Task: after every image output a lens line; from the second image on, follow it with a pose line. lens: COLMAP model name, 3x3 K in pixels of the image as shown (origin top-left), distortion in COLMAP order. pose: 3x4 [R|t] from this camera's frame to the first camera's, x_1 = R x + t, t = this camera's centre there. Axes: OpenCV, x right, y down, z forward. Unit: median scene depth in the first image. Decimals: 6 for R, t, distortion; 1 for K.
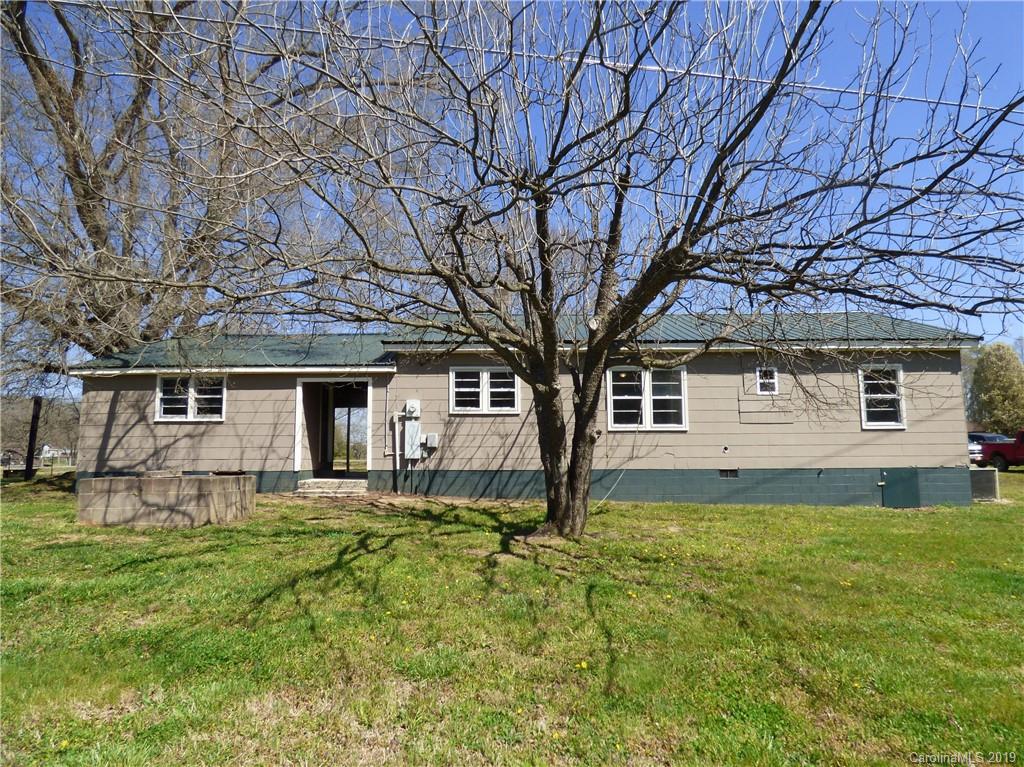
lens RADIAL K [[622.0, 0, 513.3], [0, 622.0, 378.4], [0, 0, 1]] dist [-0.016055, 0.011660]
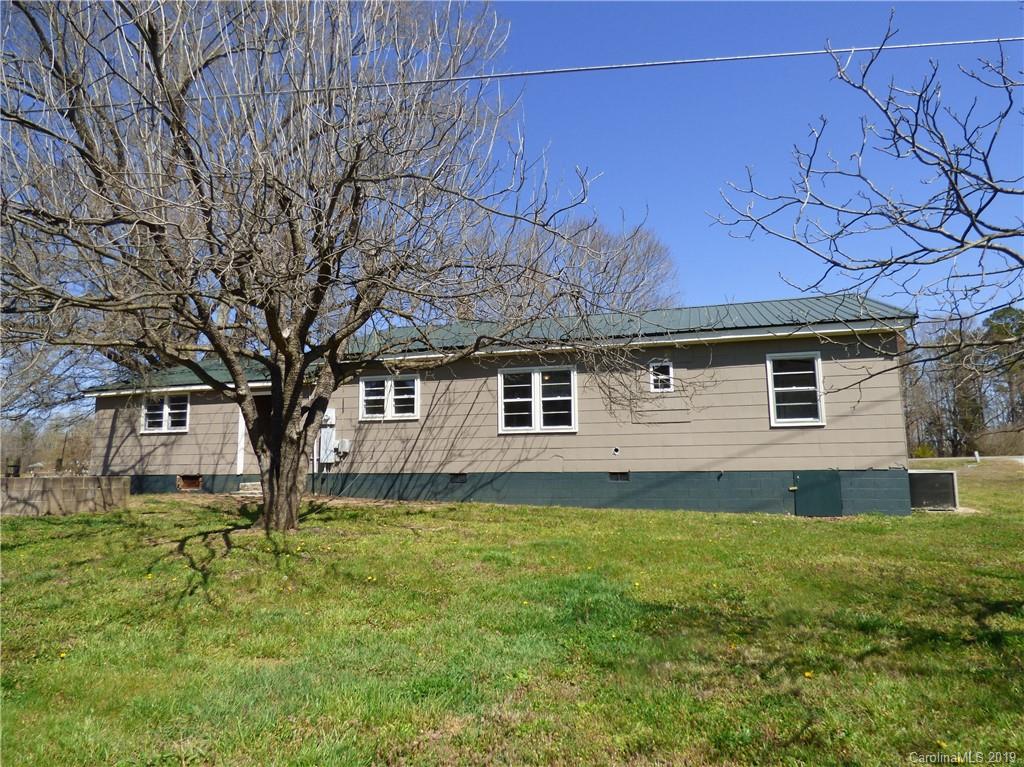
lens RADIAL K [[622.0, 0, 513.8], [0, 622.0, 388.1], [0, 0, 1]] dist [-0.016055, 0.011660]
pose [[0.962387, -0.038662, -0.268917, 0.445823], [0.038984, 0.999231, -0.004143, 0.015517], [0.268871, -0.006496, 0.963154, 0.041826]]
